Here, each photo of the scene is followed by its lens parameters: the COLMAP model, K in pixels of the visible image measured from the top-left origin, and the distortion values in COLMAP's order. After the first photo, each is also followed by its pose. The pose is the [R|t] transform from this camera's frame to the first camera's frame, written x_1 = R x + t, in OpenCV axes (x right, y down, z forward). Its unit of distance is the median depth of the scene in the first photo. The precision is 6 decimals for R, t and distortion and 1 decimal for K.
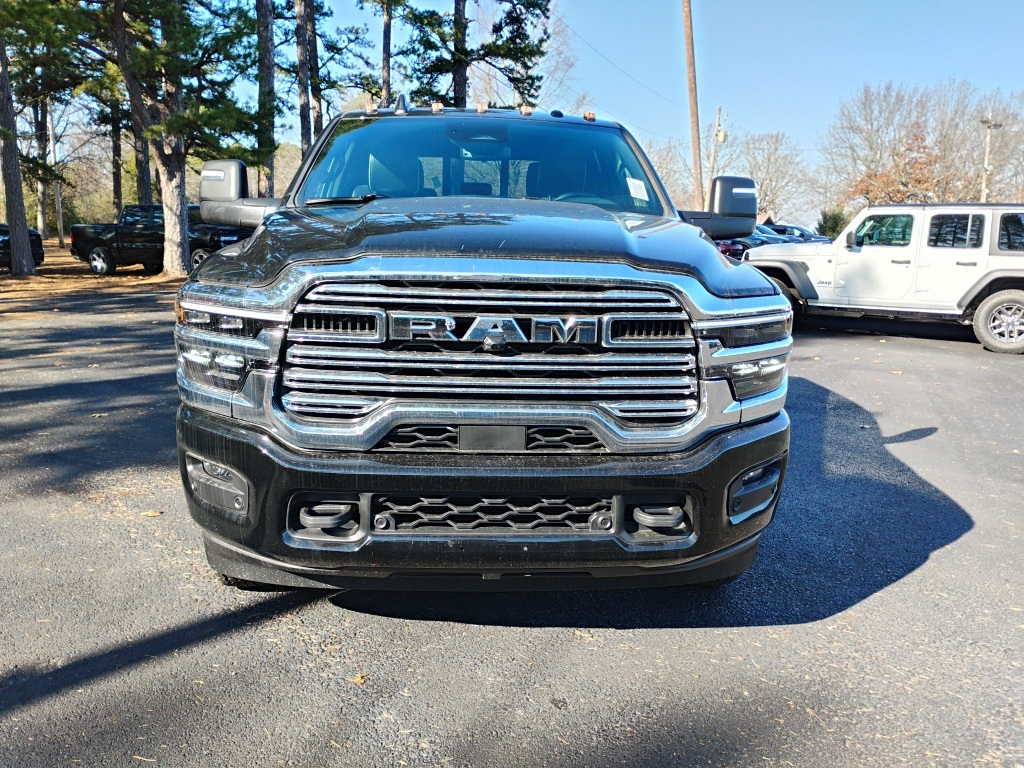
lens RADIAL K [[828.8, 0, 518.7], [0, 828.8, 384.6], [0, 0, 1]] dist [0.091704, -0.118791]
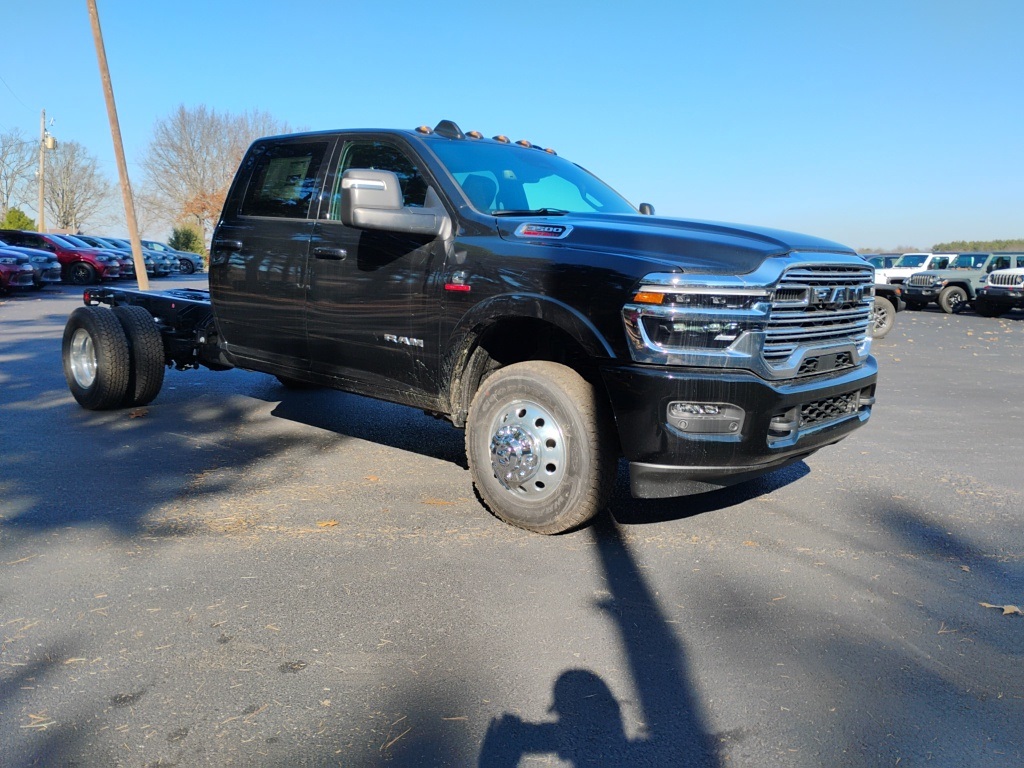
lens RADIAL K [[828.8, 0, 518.7], [0, 828.8, 384.6], [0, 0, 1]] dist [0.091704, -0.118791]
pose [[0.728153, -0.107032, 0.677006, -1.590295], [0.120988, 0.992293, 0.026748, -0.010798], [-0.674651, 0.062433, 0.735491, 0.201141]]
